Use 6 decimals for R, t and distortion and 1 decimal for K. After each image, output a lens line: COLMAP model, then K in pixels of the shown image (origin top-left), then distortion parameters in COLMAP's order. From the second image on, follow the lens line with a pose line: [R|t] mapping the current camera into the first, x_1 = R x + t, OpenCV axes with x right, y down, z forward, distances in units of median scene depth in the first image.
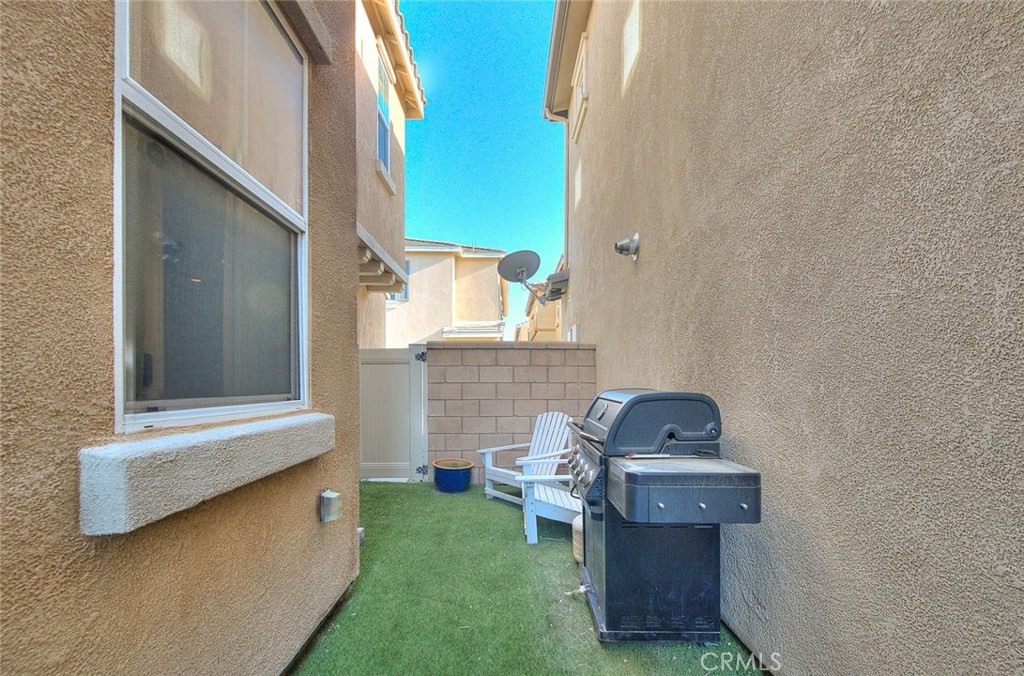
lens RADIAL K [[410.5, 0, 512.0], [0, 410.5, 338.0], [0, 0, 1]] dist [0.019997, 0.000132]
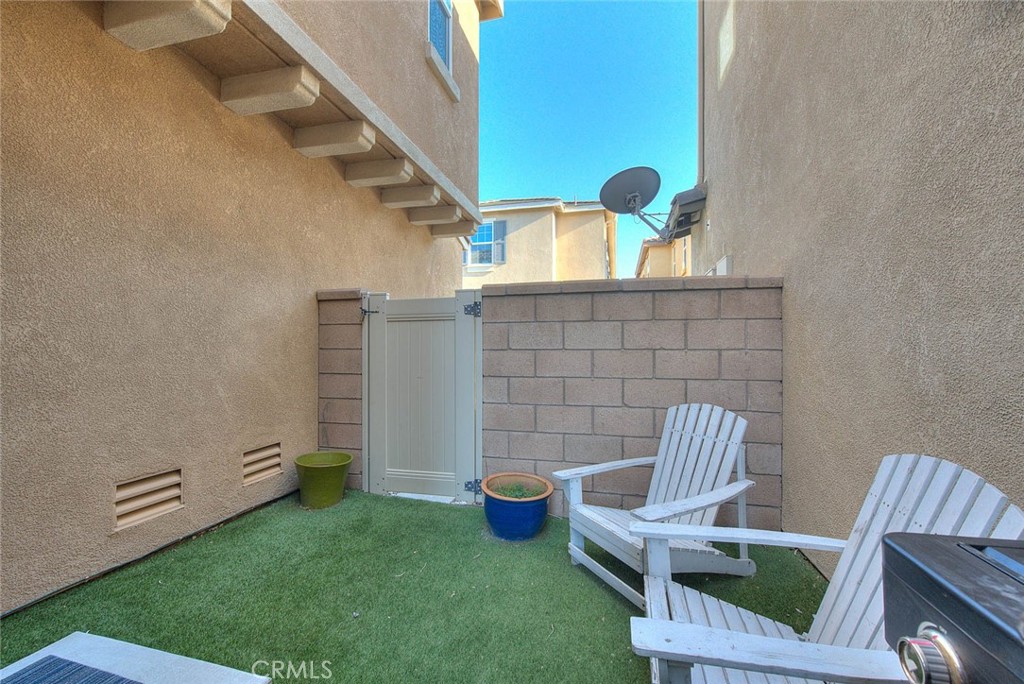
lens RADIAL K [[400.6, 0, 510.4], [0, 400.6, 344.9], [0, 0, 1]] dist [0.018927, -0.000040]
pose [[0.964254, -0.004656, -0.264937, 0.000726], [0.030414, 0.995183, 0.093202, 0.042179], [0.263227, -0.097928, 0.959751, 0.387419]]
